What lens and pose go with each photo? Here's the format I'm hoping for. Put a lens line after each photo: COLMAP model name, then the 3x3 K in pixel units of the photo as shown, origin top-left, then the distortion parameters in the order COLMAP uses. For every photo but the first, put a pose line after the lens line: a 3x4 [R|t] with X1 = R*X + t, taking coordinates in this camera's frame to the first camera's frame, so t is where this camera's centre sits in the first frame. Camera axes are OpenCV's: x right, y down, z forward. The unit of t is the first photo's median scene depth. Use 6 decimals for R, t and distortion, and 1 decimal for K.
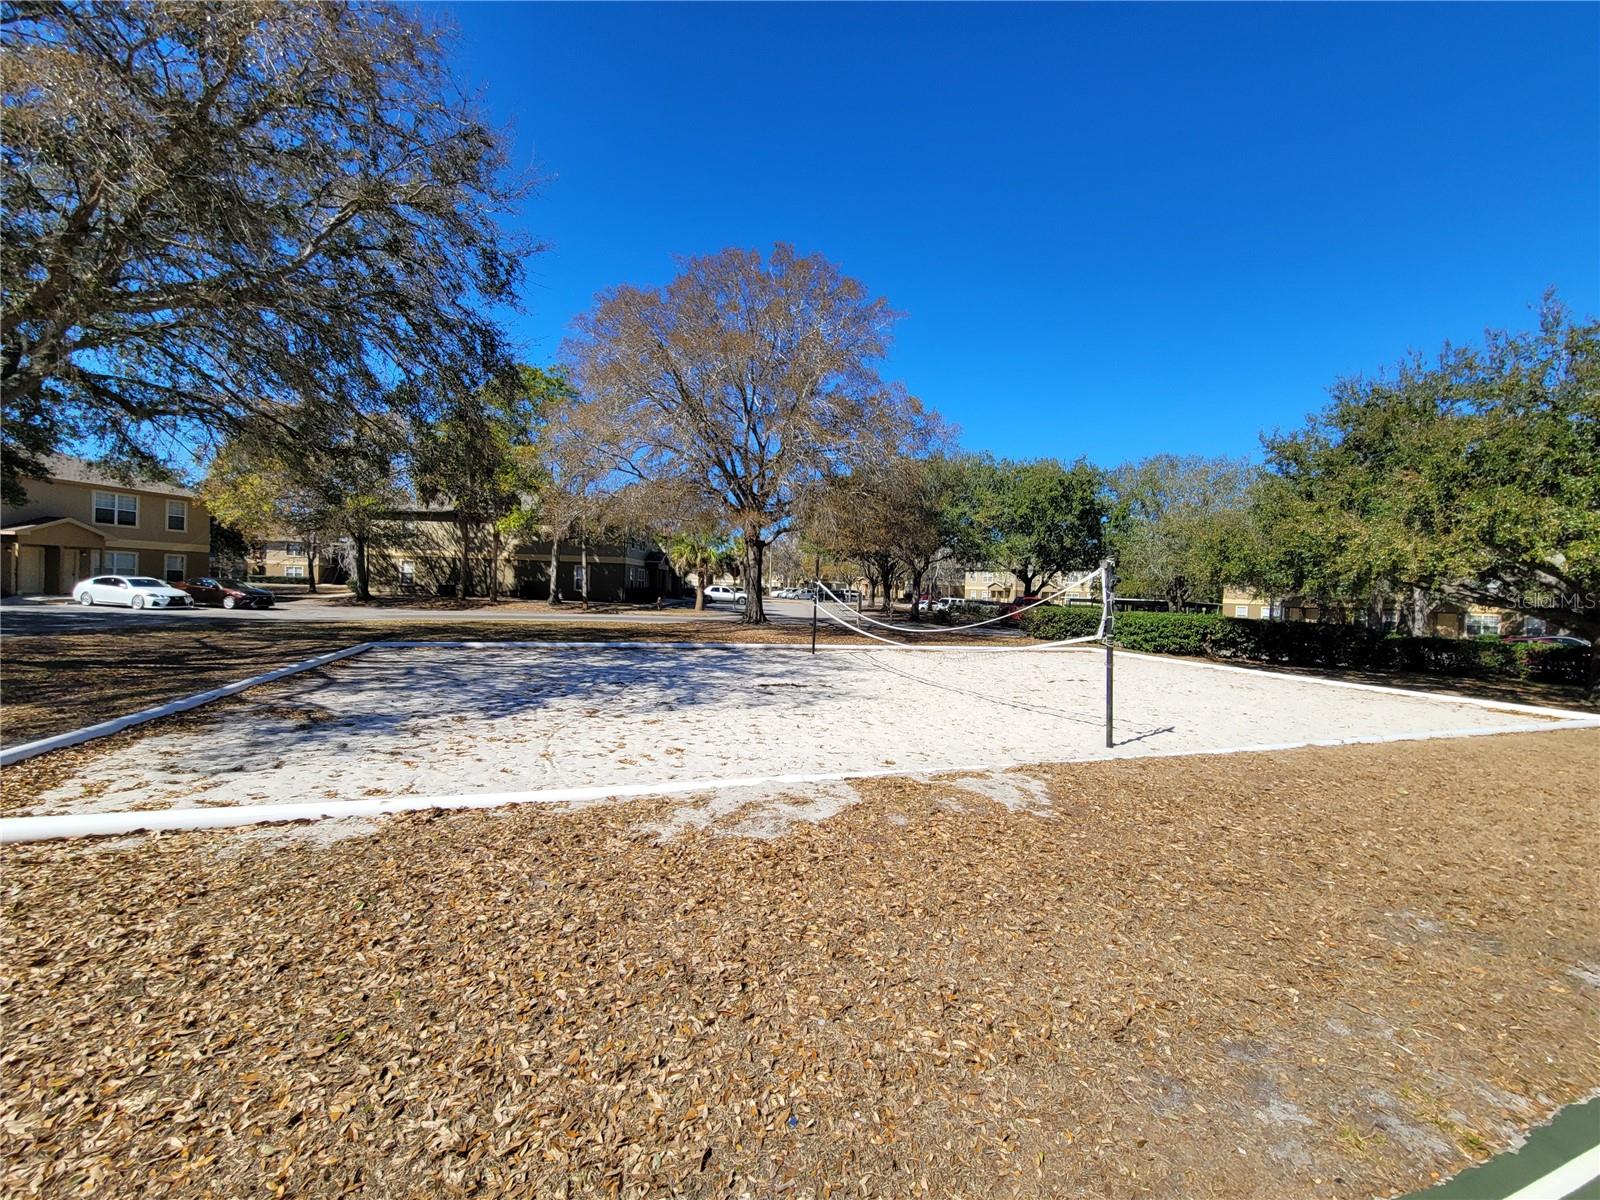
lens RADIAL K [[641.2, 0, 805.0], [0, 641.2, 601.1], [0, 0, 1]] dist [-0.002309, -0.000412]
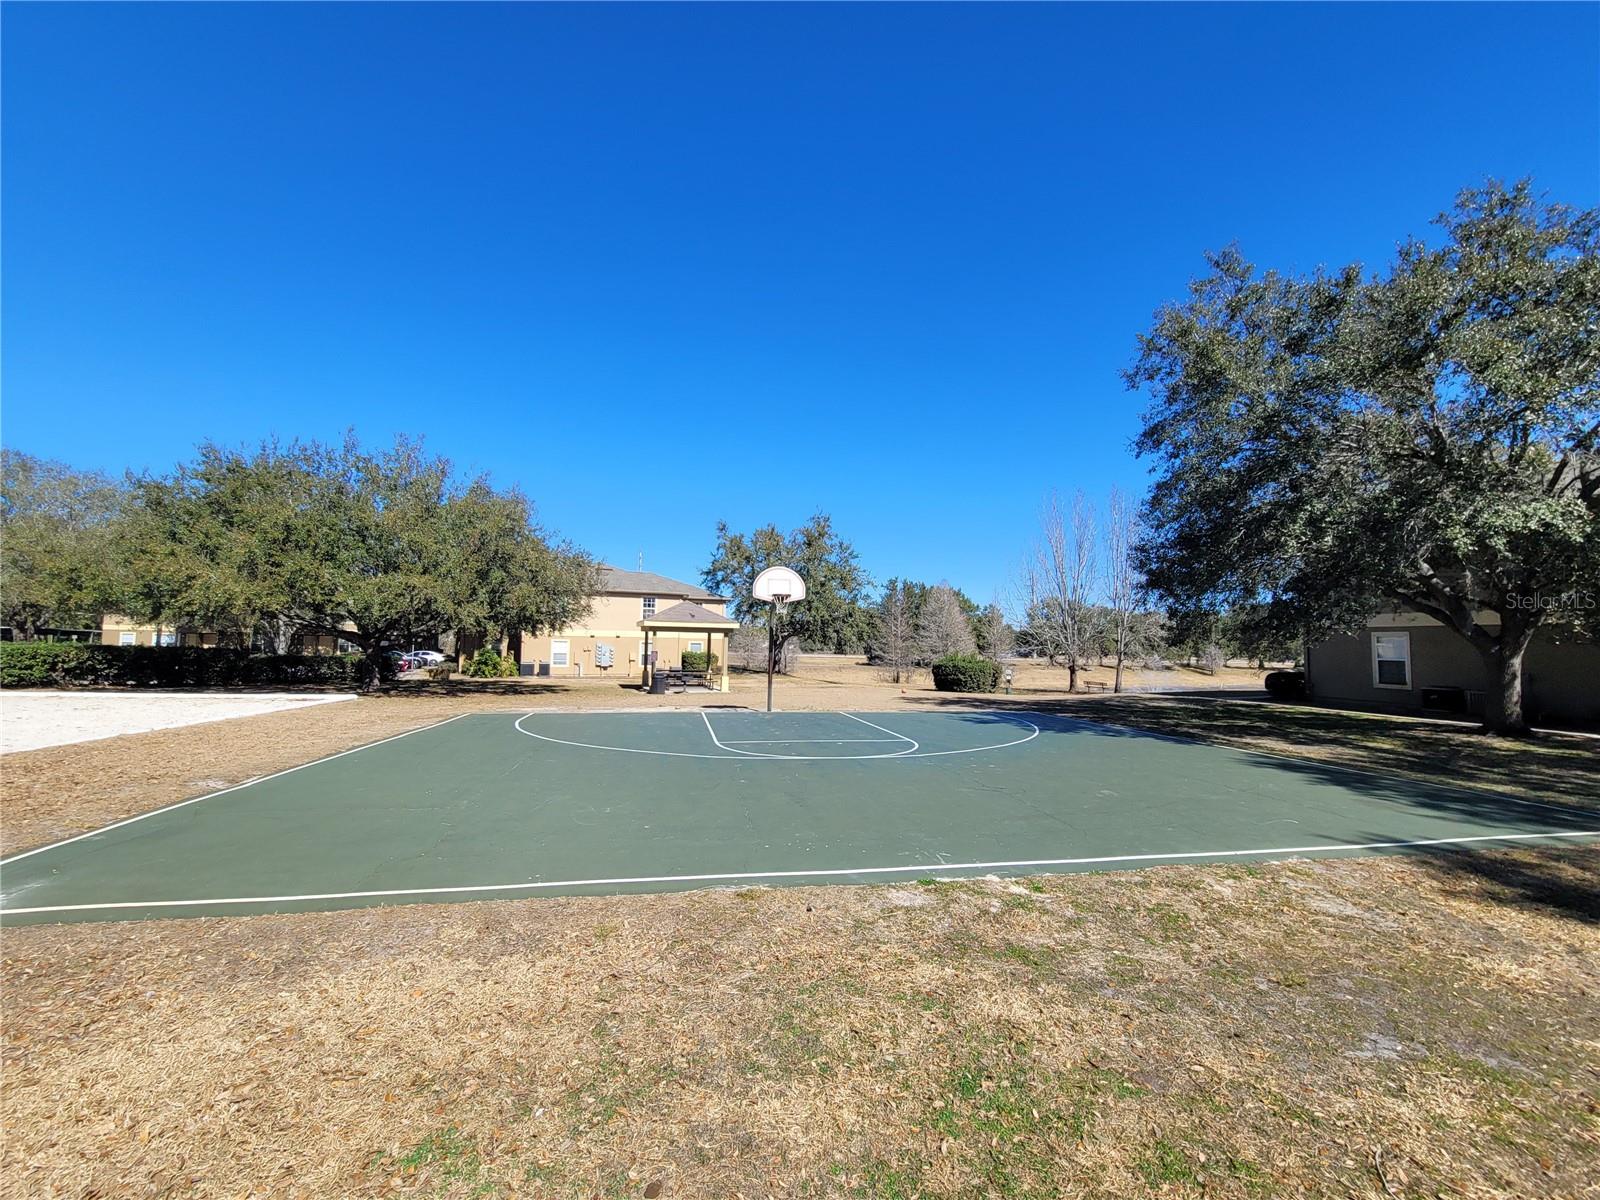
lens RADIAL K [[641.2, 0, 808.4], [0, 641.2, 603.8], [0, 0, 1]] dist [-0.002309, -0.000412]
pose [[0.171416, 0.028806, 0.984778, -0.119981], [0.004806, 0.999536, -0.030074, -0.002393], [-0.985187, 0.009888, 0.171198, -0.265074]]
